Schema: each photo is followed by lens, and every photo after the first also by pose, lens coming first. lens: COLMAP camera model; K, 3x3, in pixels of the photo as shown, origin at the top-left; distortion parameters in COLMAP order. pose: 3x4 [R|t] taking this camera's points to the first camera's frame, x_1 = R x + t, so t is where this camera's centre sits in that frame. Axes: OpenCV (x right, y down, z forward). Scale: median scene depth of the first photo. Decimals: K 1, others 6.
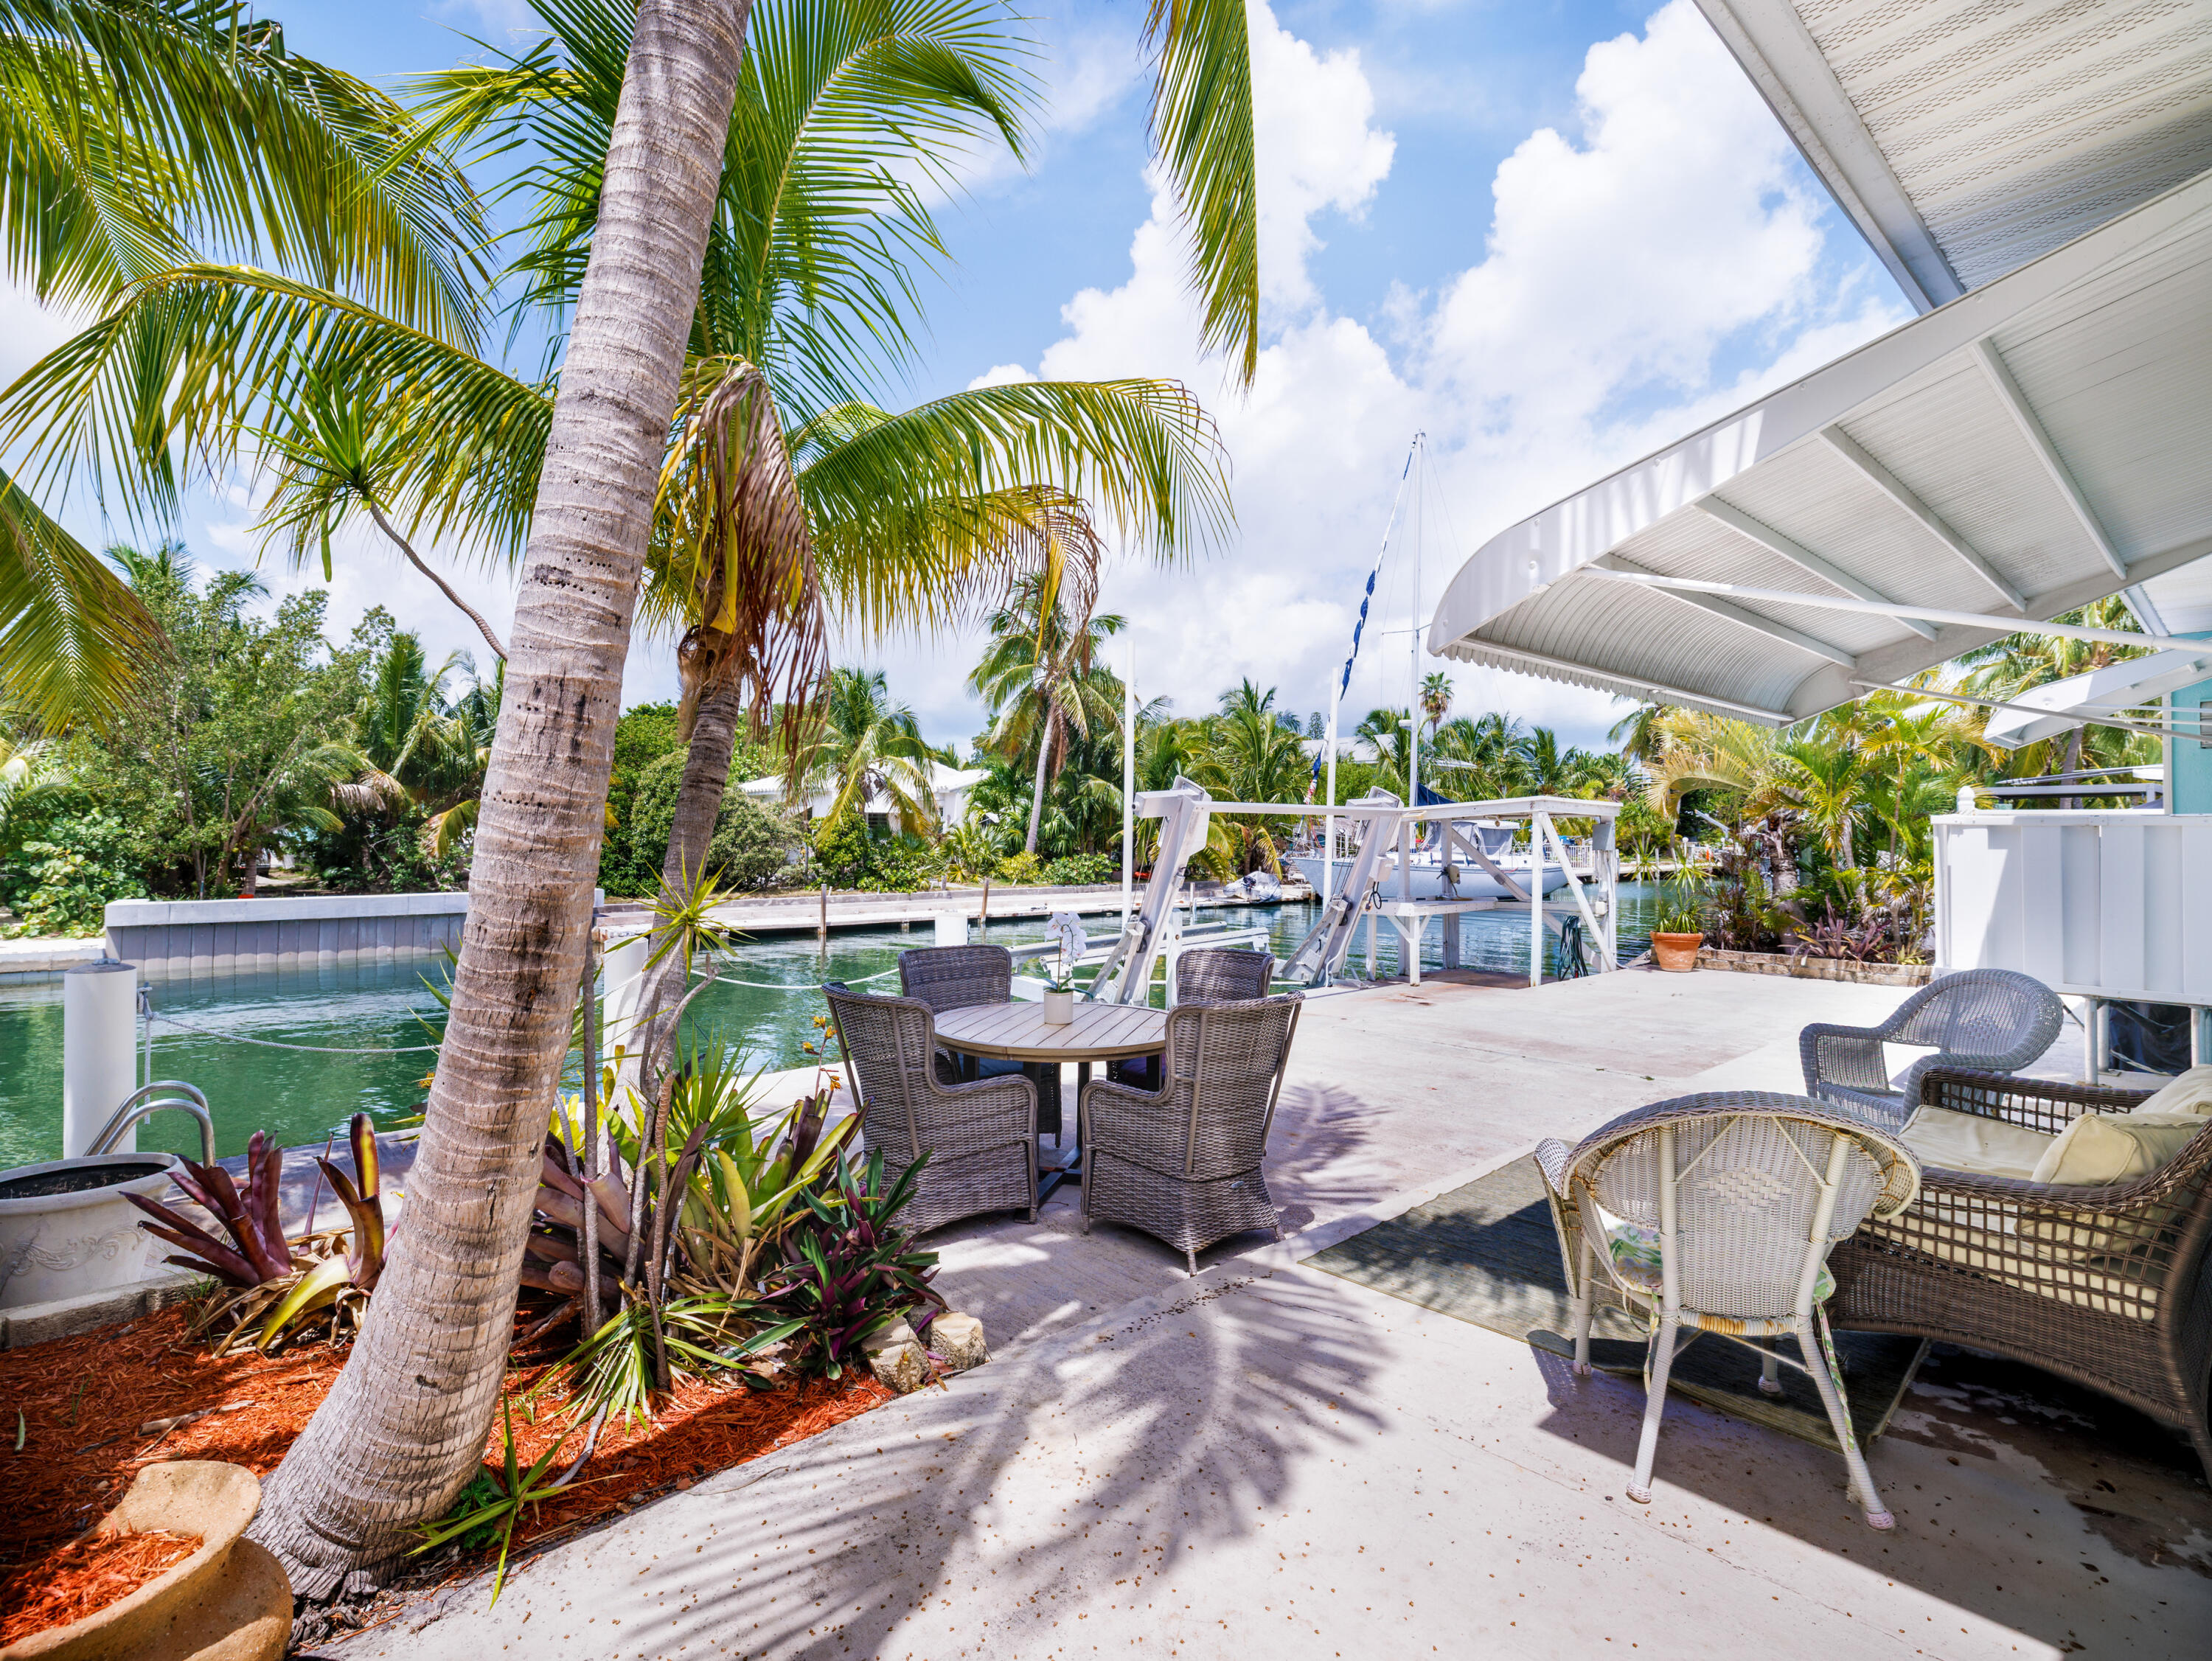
lens RADIAL K [[1066.0, 0, 1096.5], [0, 1066.0, 827.3], [0, 0, 1]] dist [-0.000944, -0.000355]
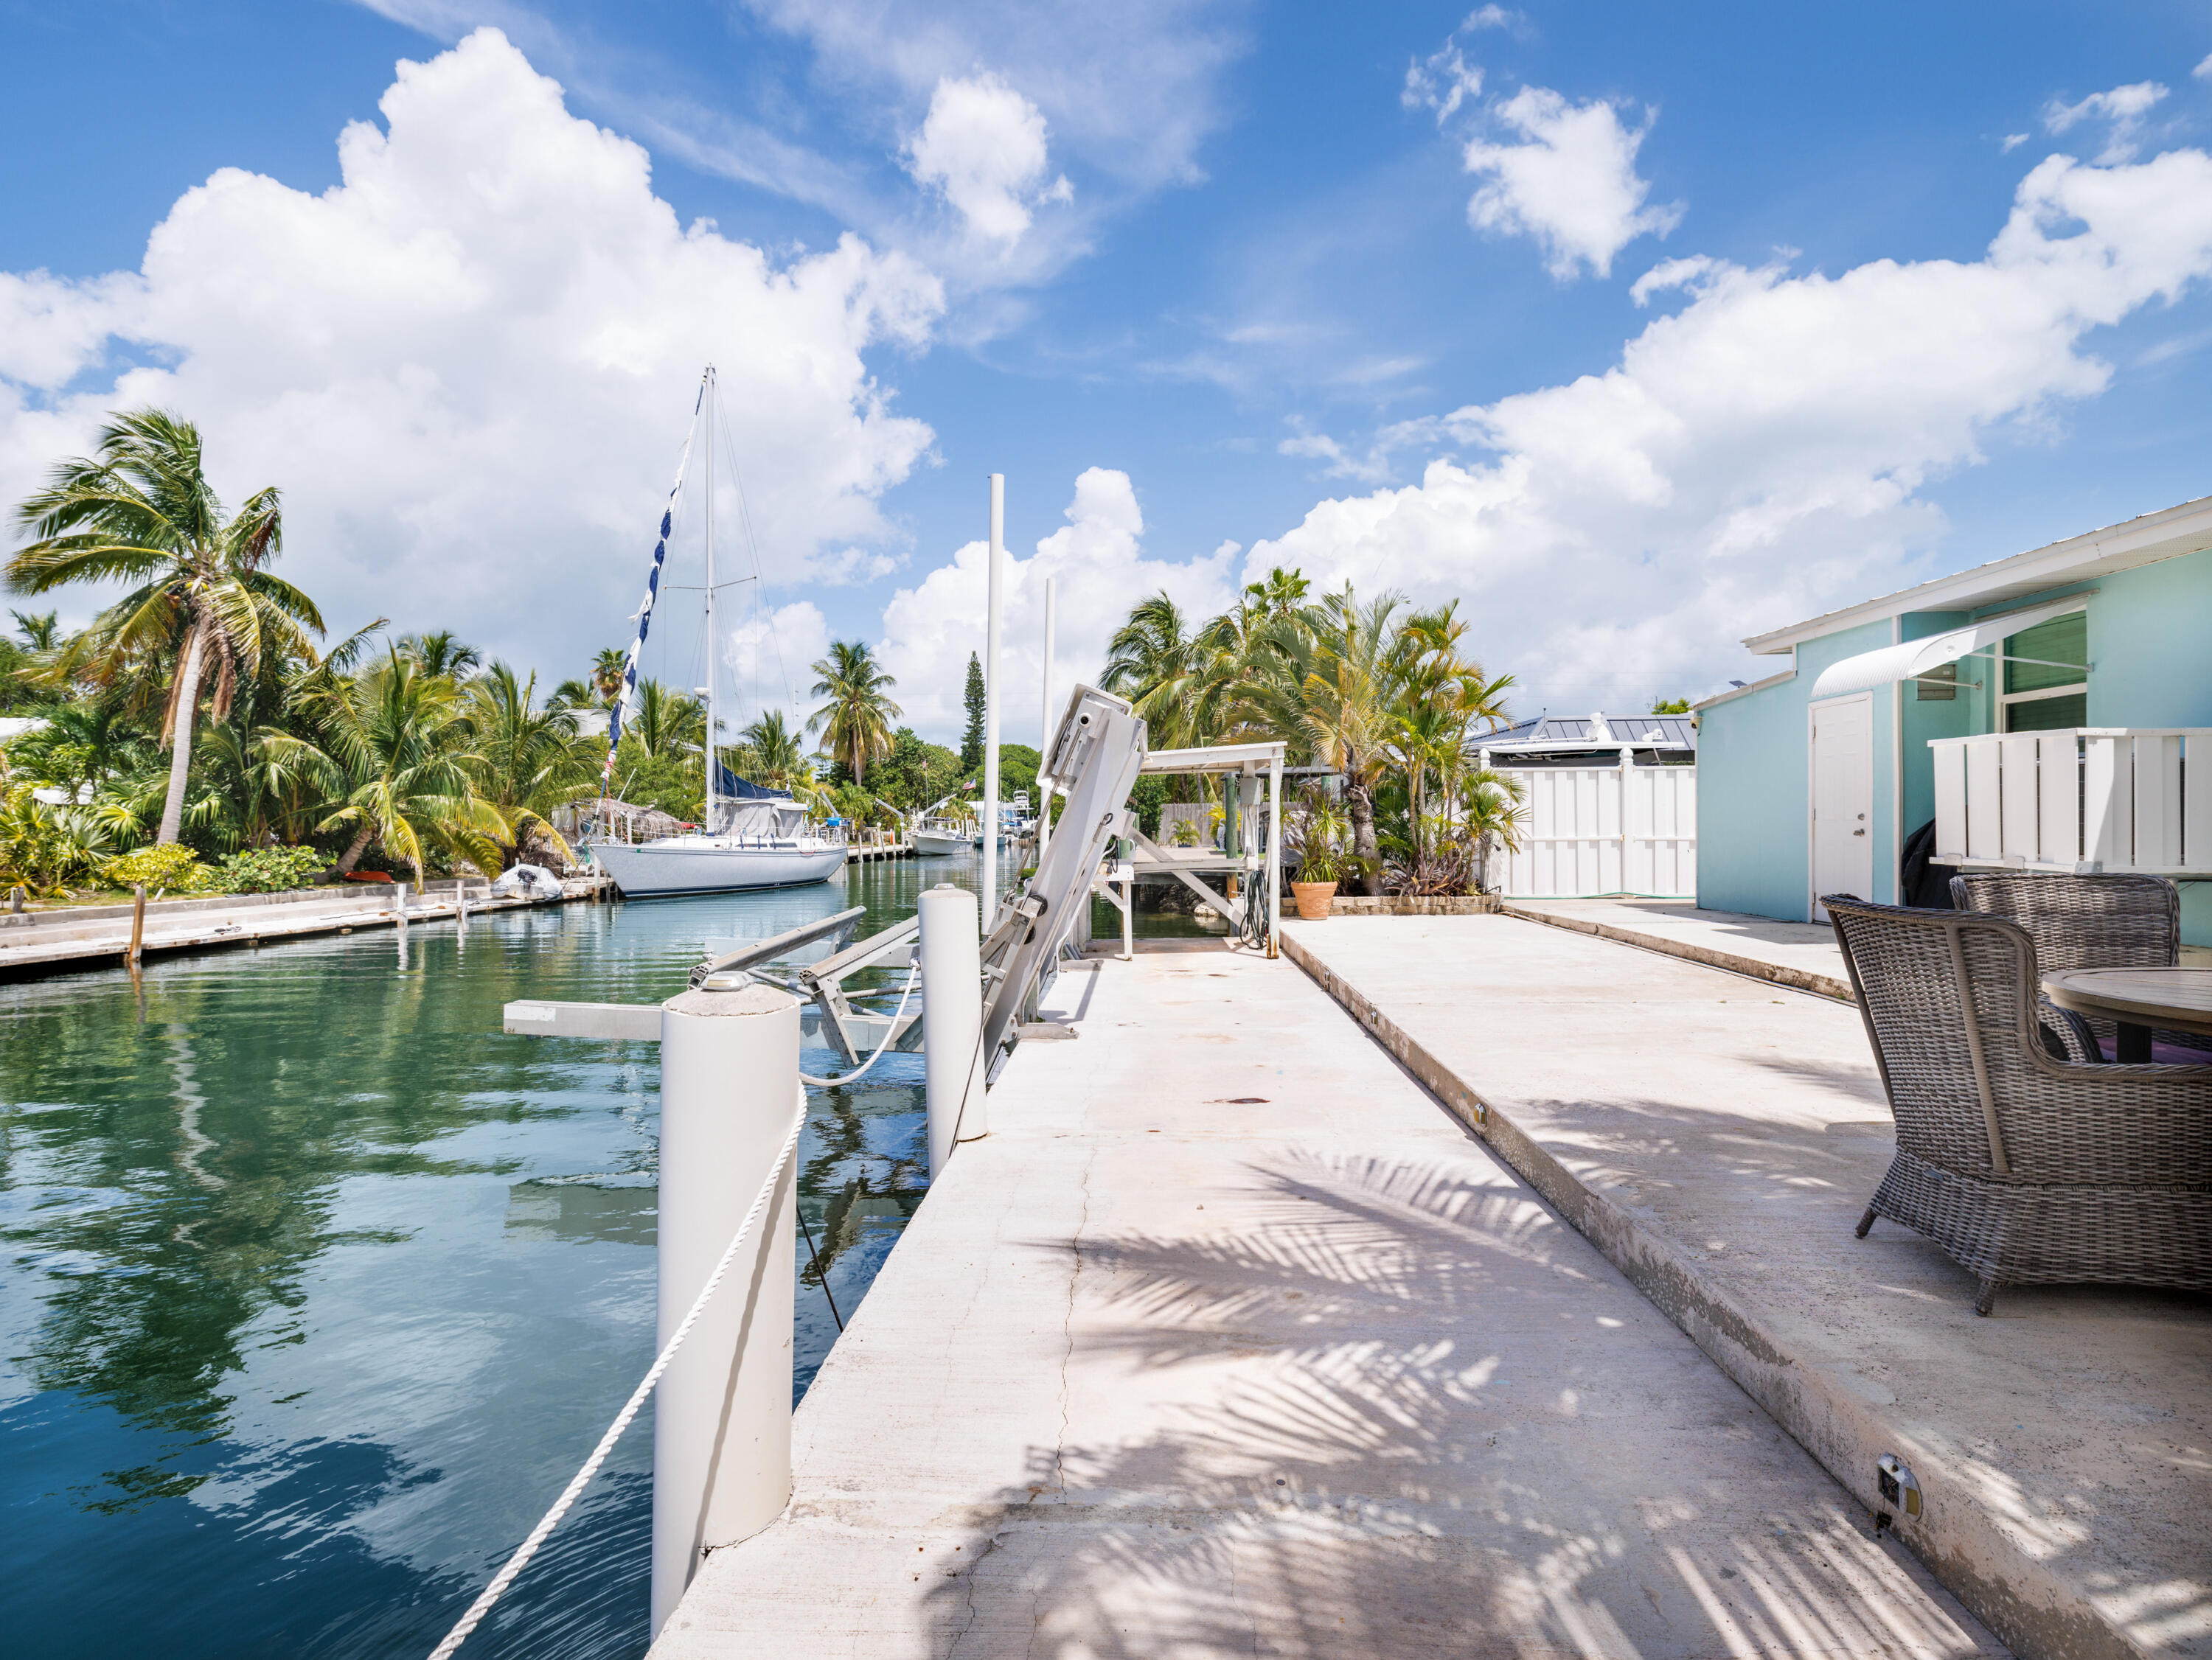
lens RADIAL K [[1065.9, 0, 1103.5], [0, 1065.9, 818.3], [0, 0, 1]] dist [-0.000944, -0.000355]
pose [[0.698273, -0.009676, 0.715766, -0.124559], [0.011510, 0.999931, 0.002288, 0.011697], [-0.715739, 0.006641, 0.698336, 0.155351]]
